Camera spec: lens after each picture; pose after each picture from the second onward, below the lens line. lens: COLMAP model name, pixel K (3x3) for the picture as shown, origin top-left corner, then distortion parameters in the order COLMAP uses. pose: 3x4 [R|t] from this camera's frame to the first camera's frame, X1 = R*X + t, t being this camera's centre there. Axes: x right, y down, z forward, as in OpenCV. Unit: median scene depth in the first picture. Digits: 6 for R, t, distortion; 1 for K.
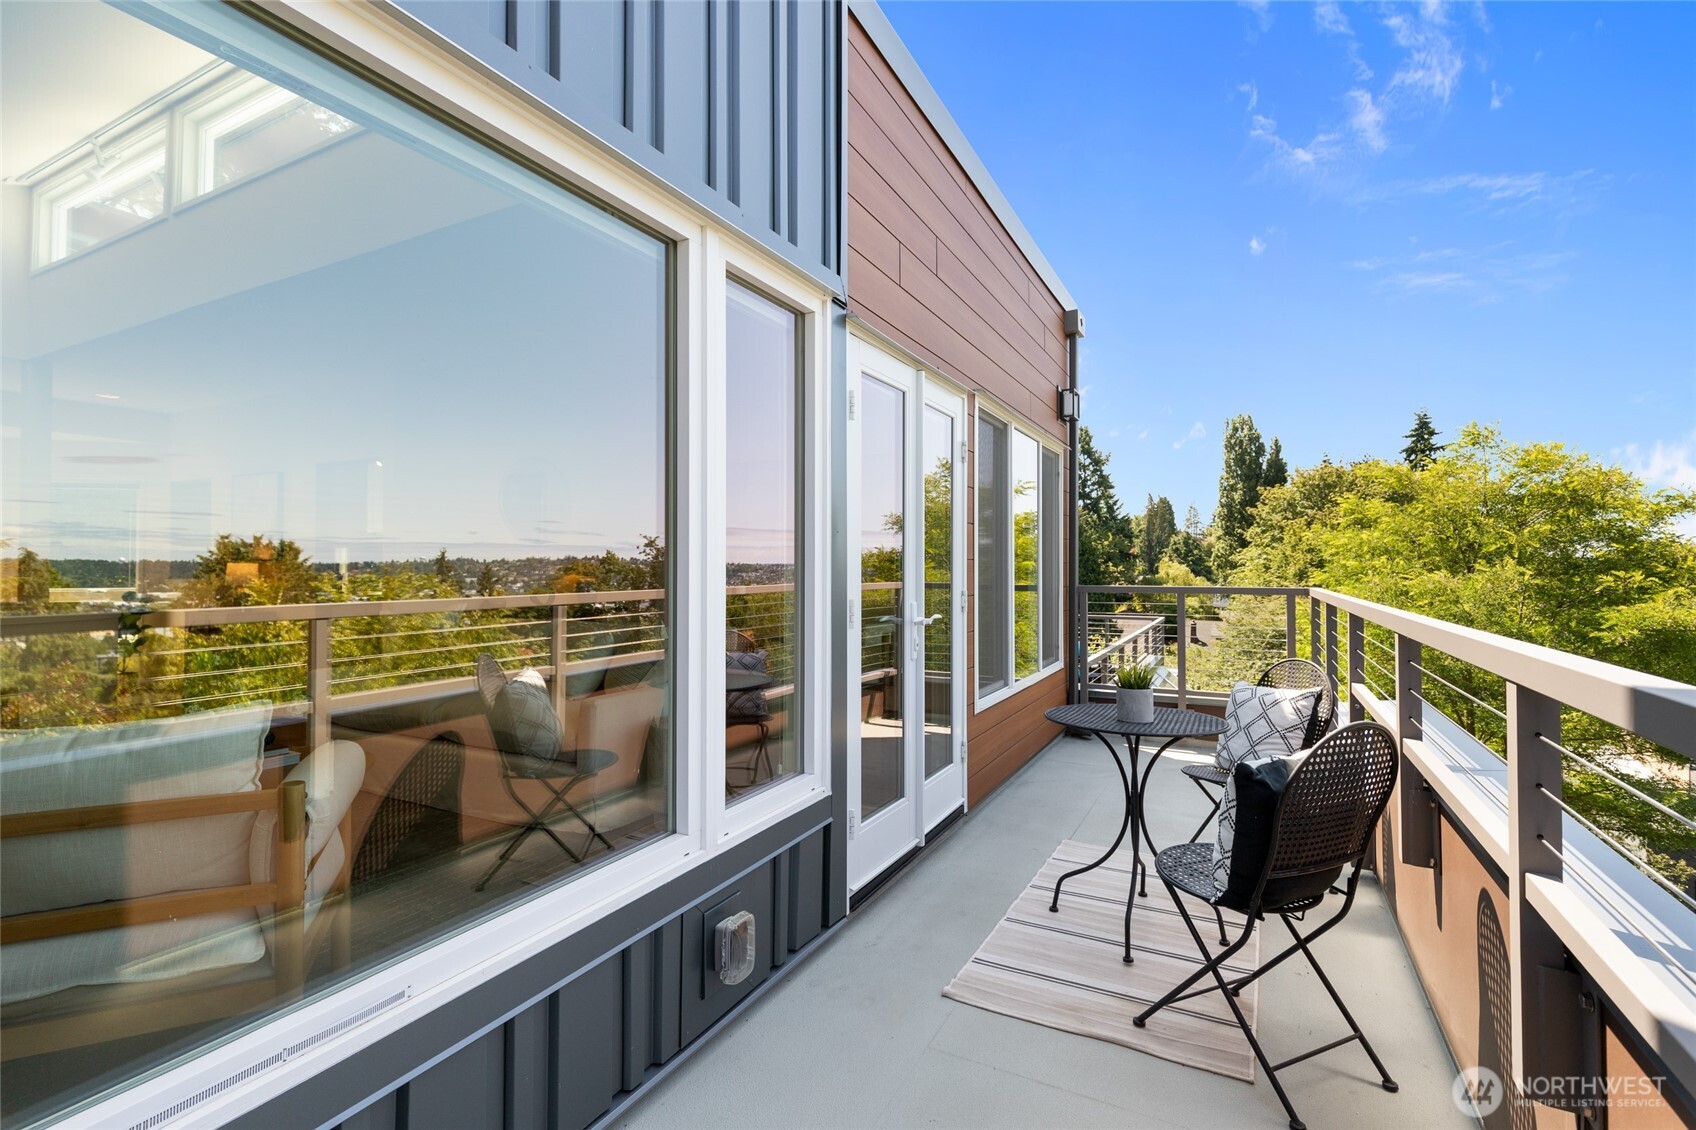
lens RADIAL K [[765.8, 0, 850.2], [0, 765.8, 560.5], [0, 0, 1]] dist [0.008922, -0.001646]
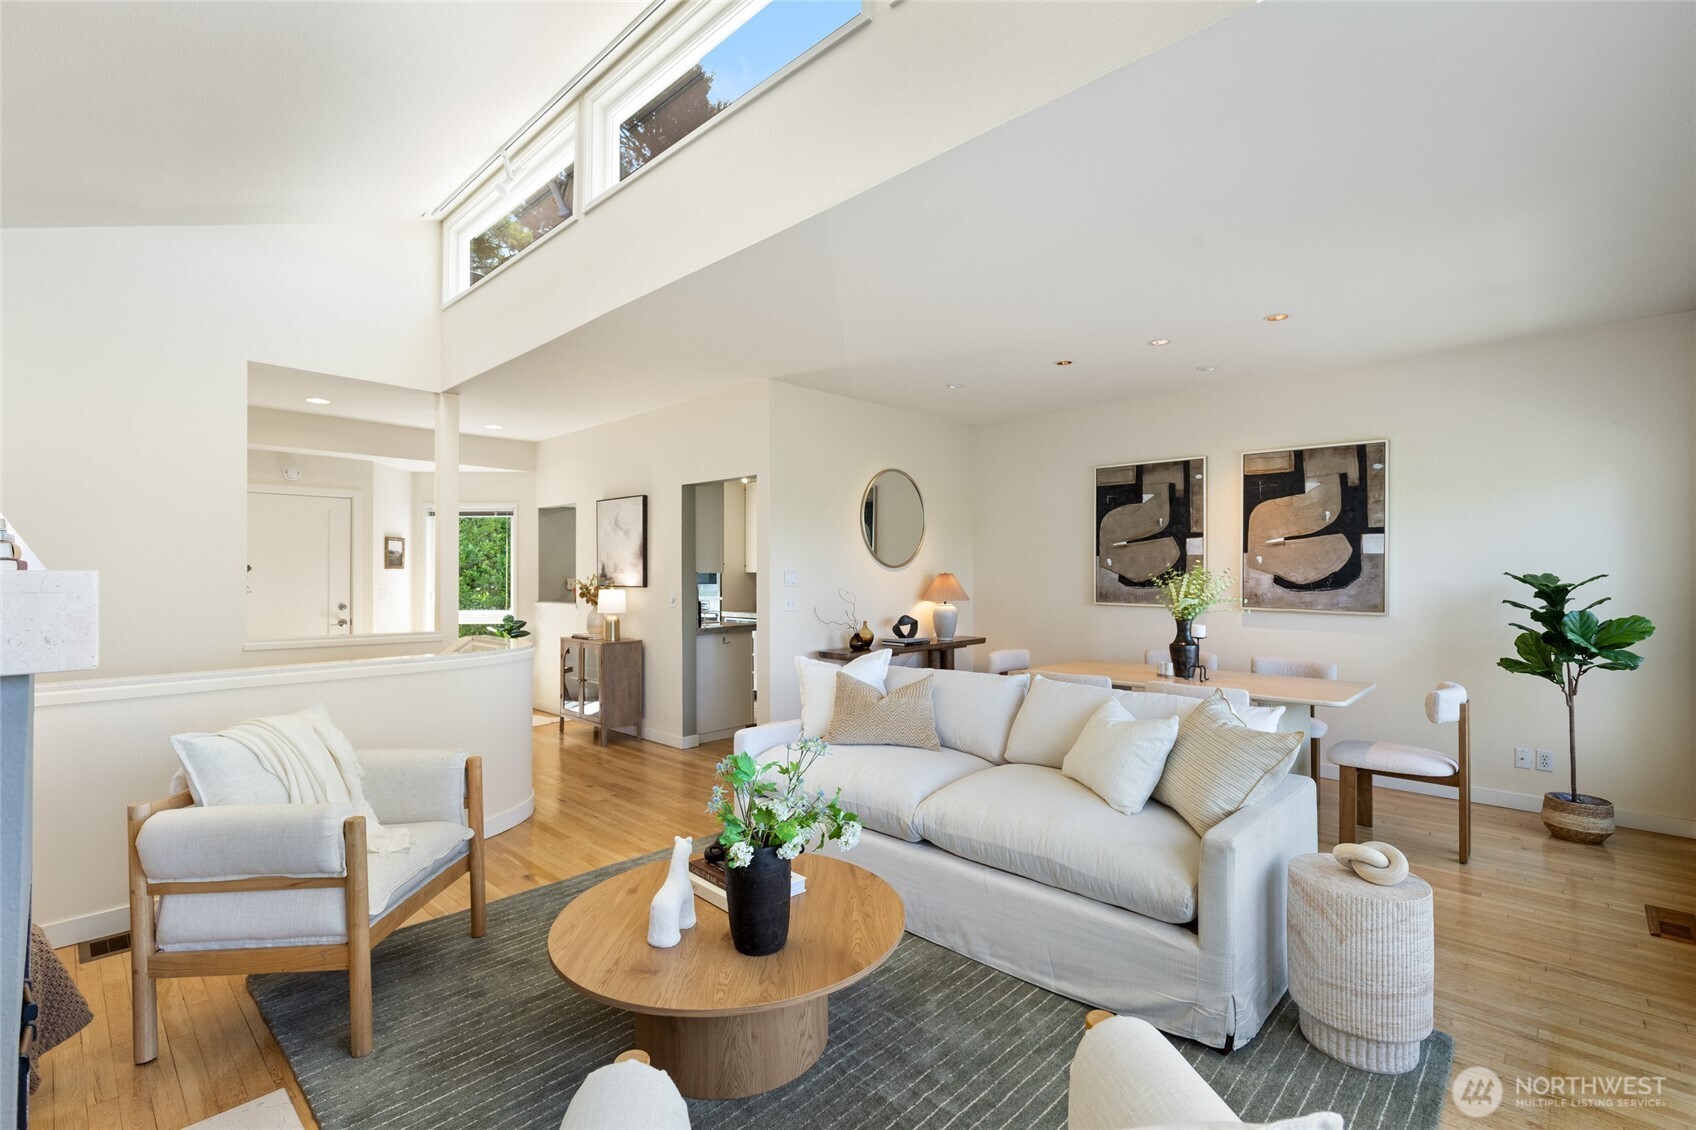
lens RADIAL K [[765.8, 0, 842.9], [0, 765.8, 574.0], [0, 0, 1]] dist [0.008922, -0.001646]
pose [[0.959657, -0.003598, -0.281151, -0.306574], [0.005867, 0.999957, 0.007230, -0.026786], [0.281113, -0.008588, 0.959636, 0.197318]]
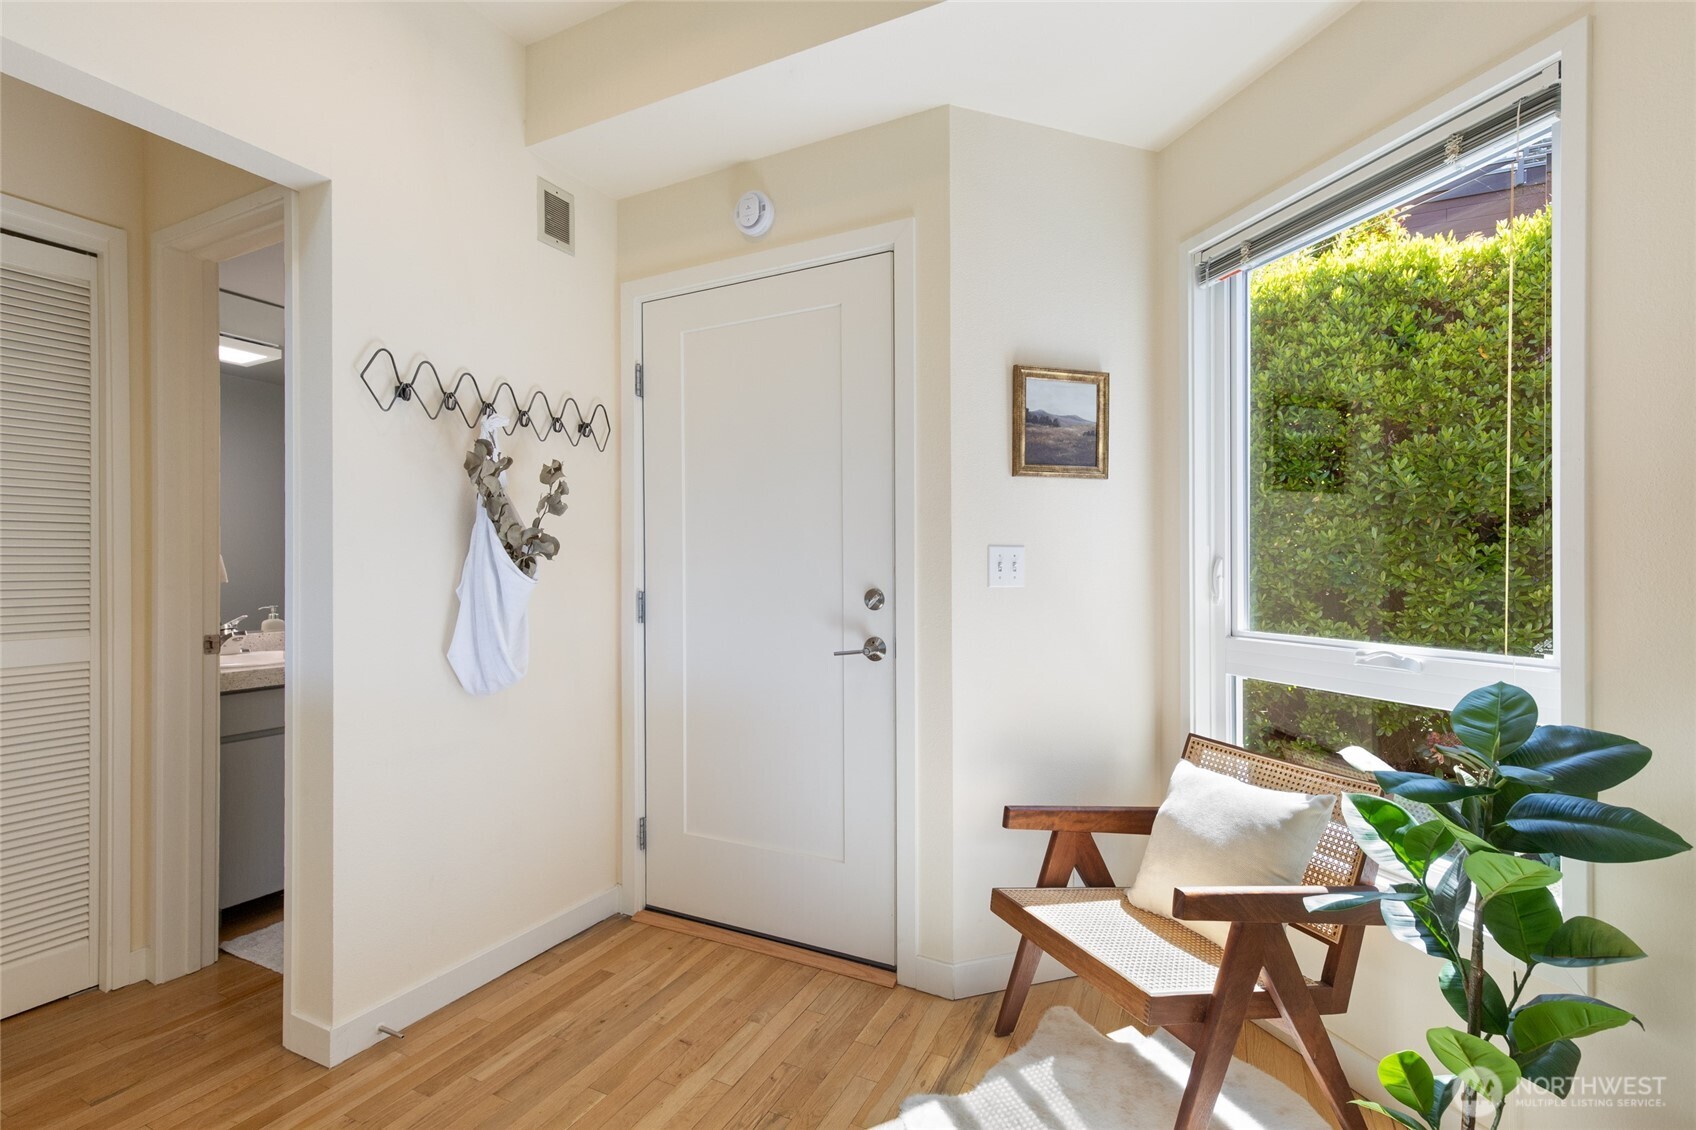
lens RADIAL K [[765.8, 0, 852.8], [0, 765.8, 568.7], [0, 0, 1]] dist [0.008922, -0.001646]
pose [[0.004422, -0.001882, -0.999988, -1.105383], [0.009224, 0.999956, -0.001841, 0.019618], [0.999948, -0.009216, 0.004439, 1.236228]]
